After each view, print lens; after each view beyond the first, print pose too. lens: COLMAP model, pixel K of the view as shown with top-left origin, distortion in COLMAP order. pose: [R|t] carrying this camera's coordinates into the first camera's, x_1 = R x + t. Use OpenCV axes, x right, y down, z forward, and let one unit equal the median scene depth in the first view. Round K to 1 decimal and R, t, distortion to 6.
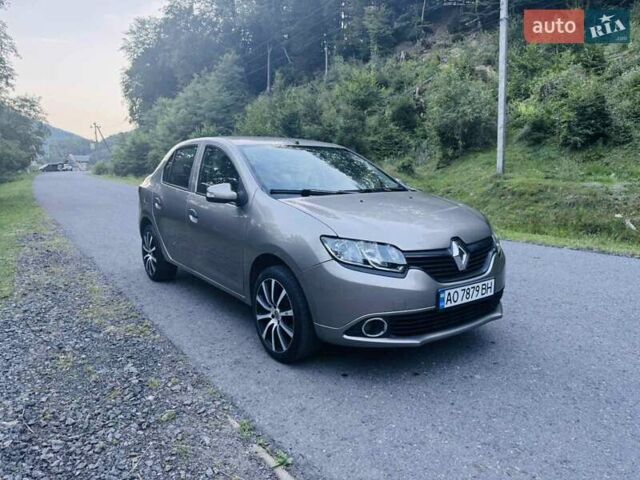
lens RADIAL K [[455.0, 0, 320.0], [0, 455.0, 240.0], [0, 0, 1]] dist [0.058192, -0.071575]
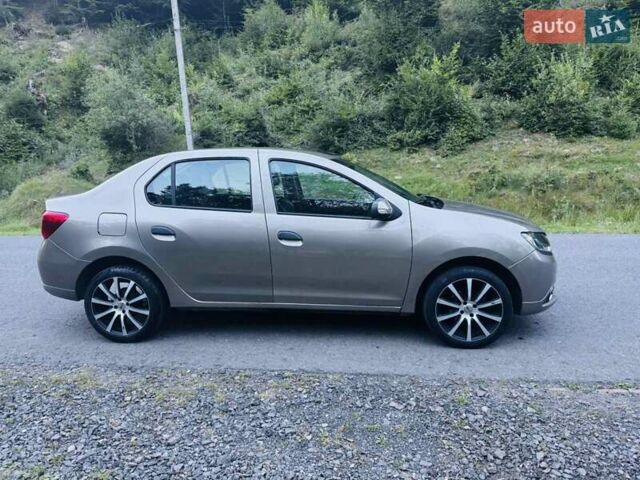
lens RADIAL K [[455.0, 0, 320.0], [0, 455.0, 240.0], [0, 0, 1]] dist [0.058192, -0.071575]
pose [[0.669460, -0.129252, 0.731517, -0.227604], [0.133405, 0.989655, 0.052774, -0.023051], [-0.730771, 0.062259, 0.679777, 0.094864]]
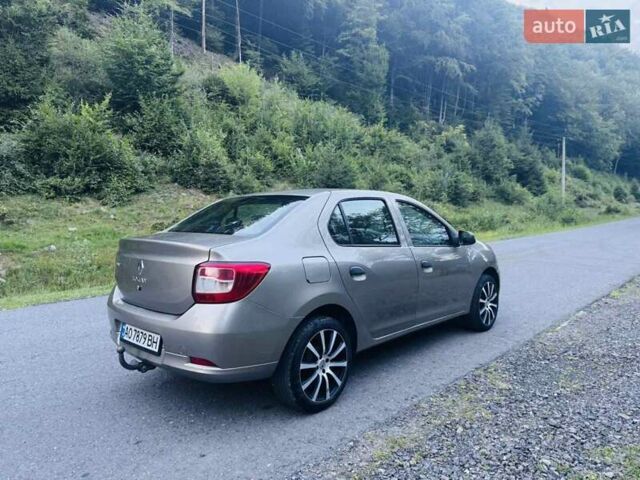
lens RADIAL K [[455.0, 0, 320.0], [0, 455.0, 240.0], [0, 0, 1]] dist [0.058192, -0.071575]
pose [[-0.176579, -0.053684, 0.982821, -0.322067], [0.166302, 0.982529, 0.083546, -0.061517], [-0.970136, 0.178198, -0.164567, 0.359215]]
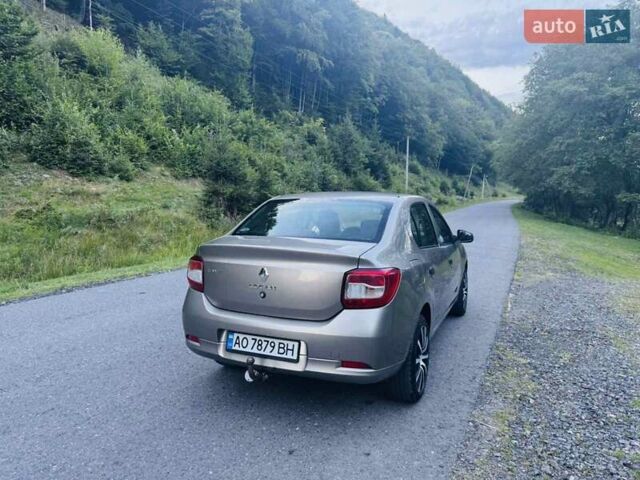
lens RADIAL K [[455.0, 0, 320.0], [0, 455.0, 240.0], [0, 0, 1]] dist [0.058192, -0.071575]
pose [[-0.480895, -0.081511, 0.872981, -0.293085], [0.127645, 0.978552, 0.161684, -0.087350], [-0.867437, 0.189185, -0.460177, 0.464540]]
